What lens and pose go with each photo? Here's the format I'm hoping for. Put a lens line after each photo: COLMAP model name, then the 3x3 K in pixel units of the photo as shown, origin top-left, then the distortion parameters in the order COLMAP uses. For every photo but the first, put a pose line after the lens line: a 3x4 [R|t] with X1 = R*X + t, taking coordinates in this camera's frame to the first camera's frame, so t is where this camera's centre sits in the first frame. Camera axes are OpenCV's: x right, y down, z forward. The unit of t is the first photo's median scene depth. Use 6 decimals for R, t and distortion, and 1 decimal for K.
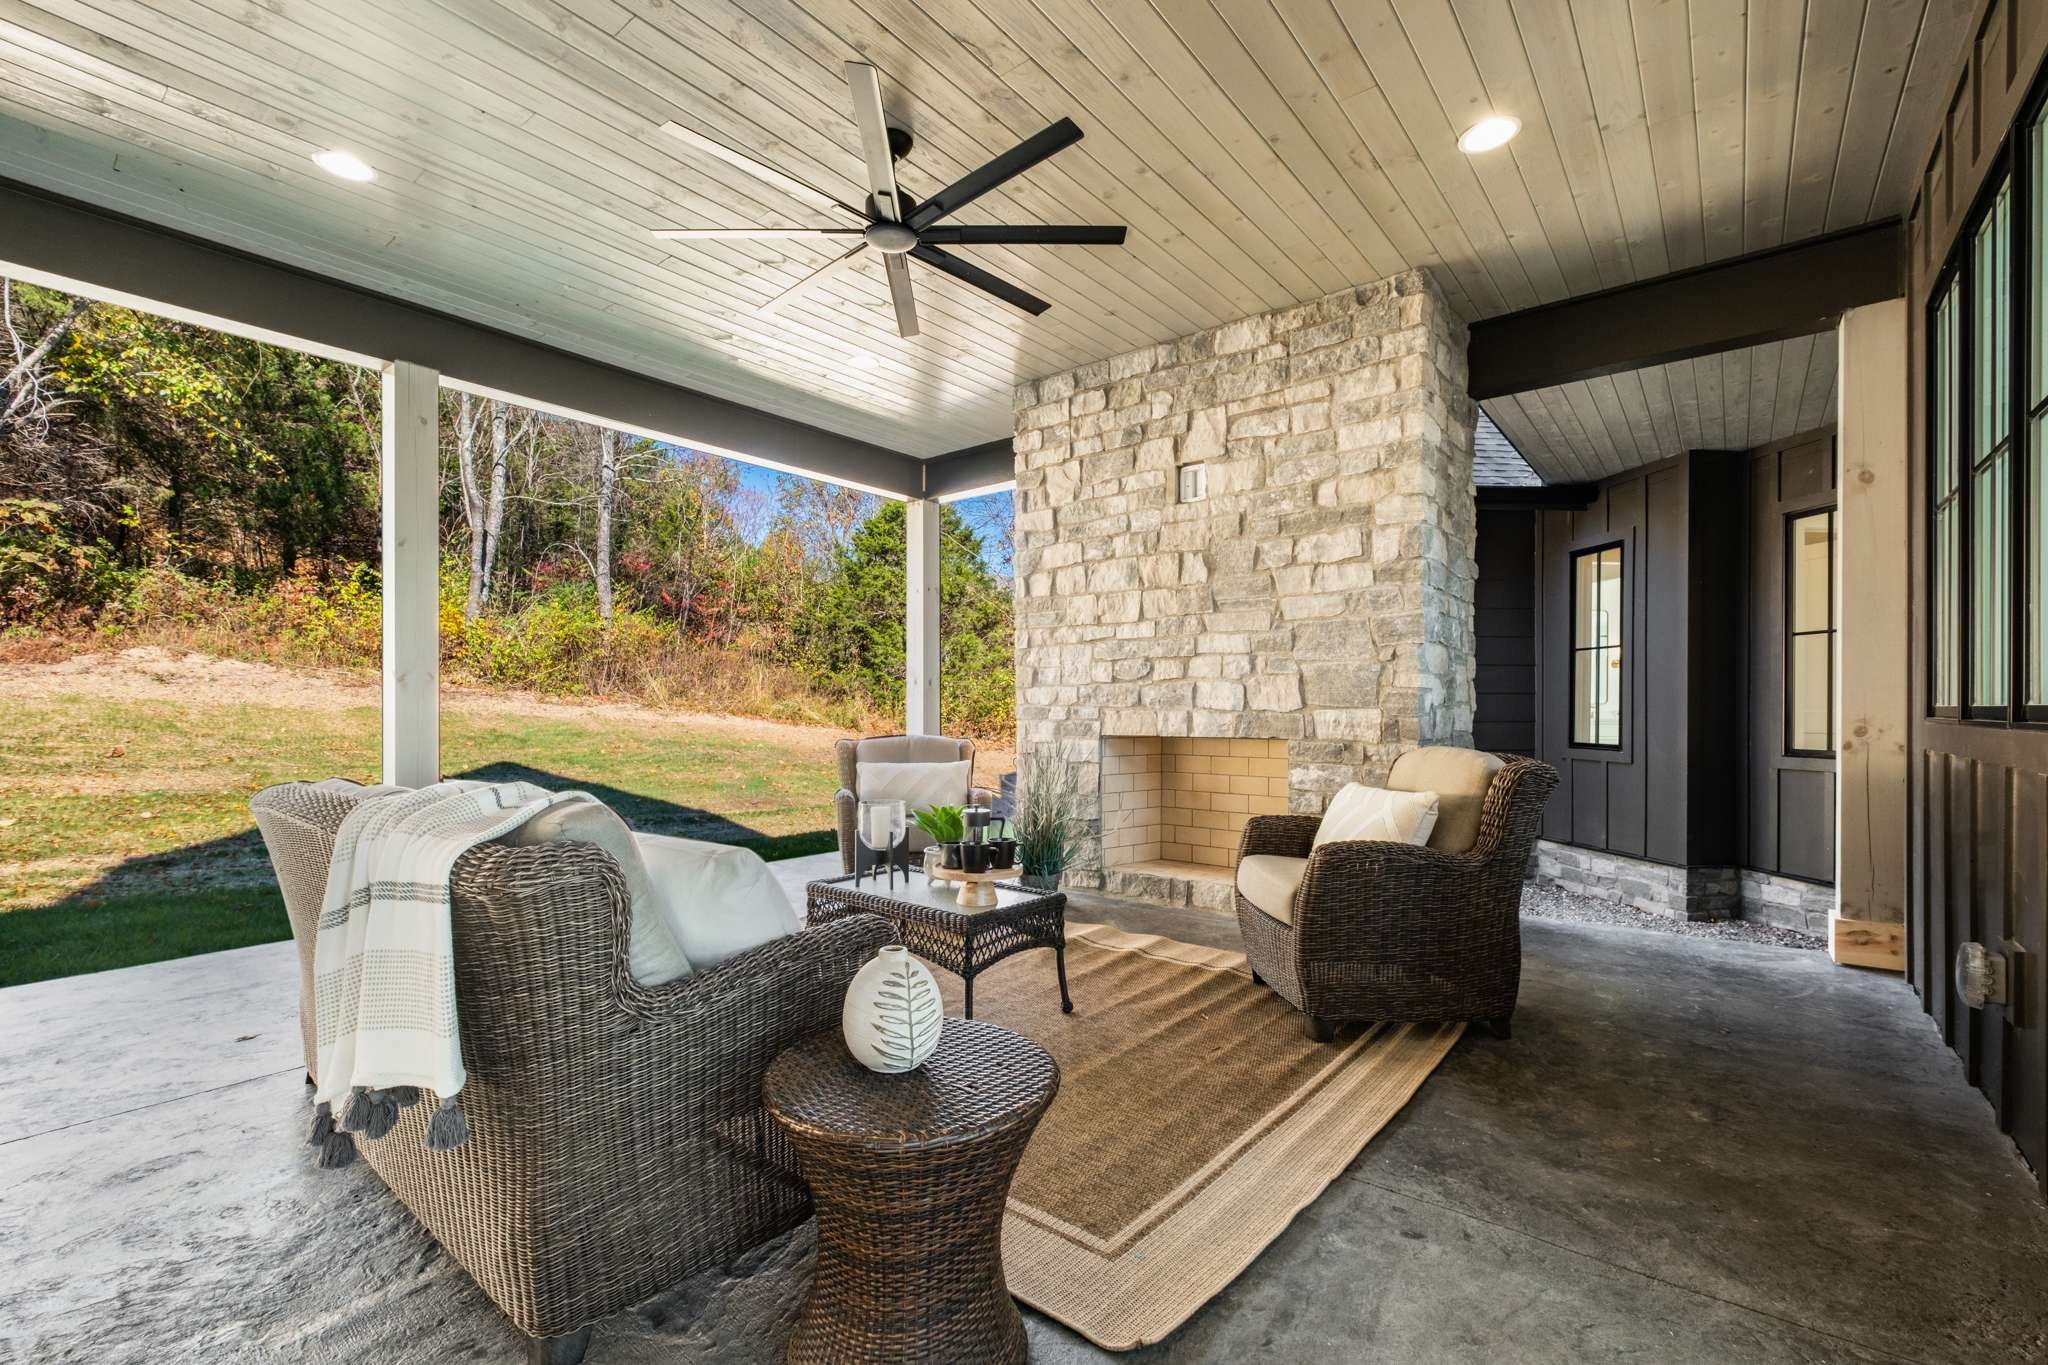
lens RADIAL K [[886.6, 0, 984.1], [0, 886.6, 714.5], [0, 0, 1]] dist [0.021421, -0.000902]
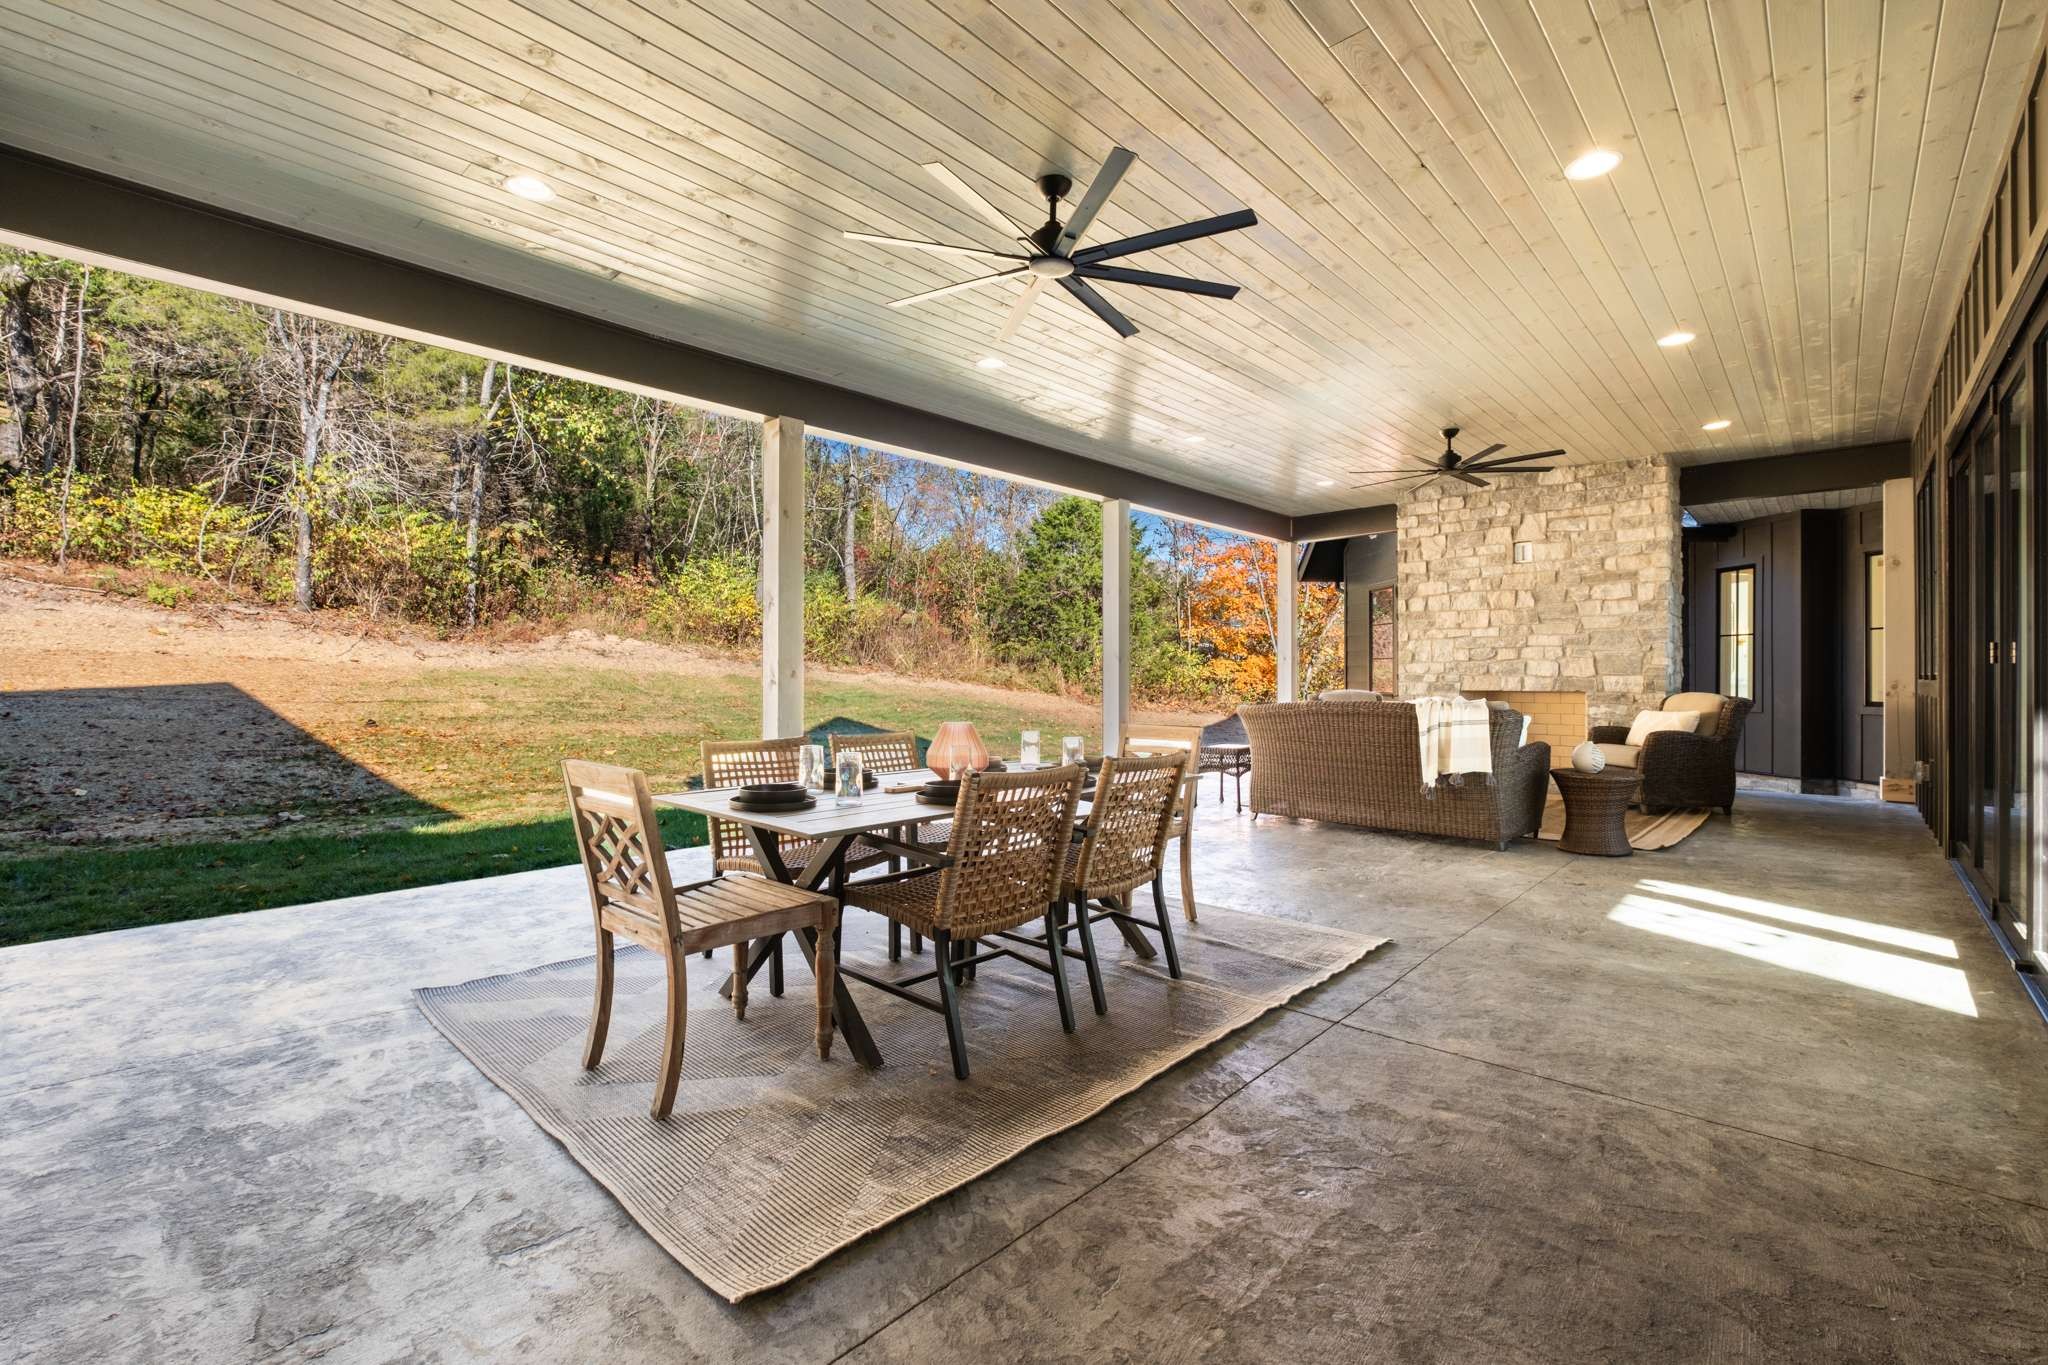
lens RADIAL K [[886.6, 0, 1024.3], [0, 886.6, 677.8], [0, 0, 1]] dist [0.021421, -0.000902]
pose [[0.999306, 0.000395, -0.037254, -0.721983], [-0.000621, 0.999981, -0.006054, 0.009679], [0.037251, 0.006073, 0.999288, -0.873410]]
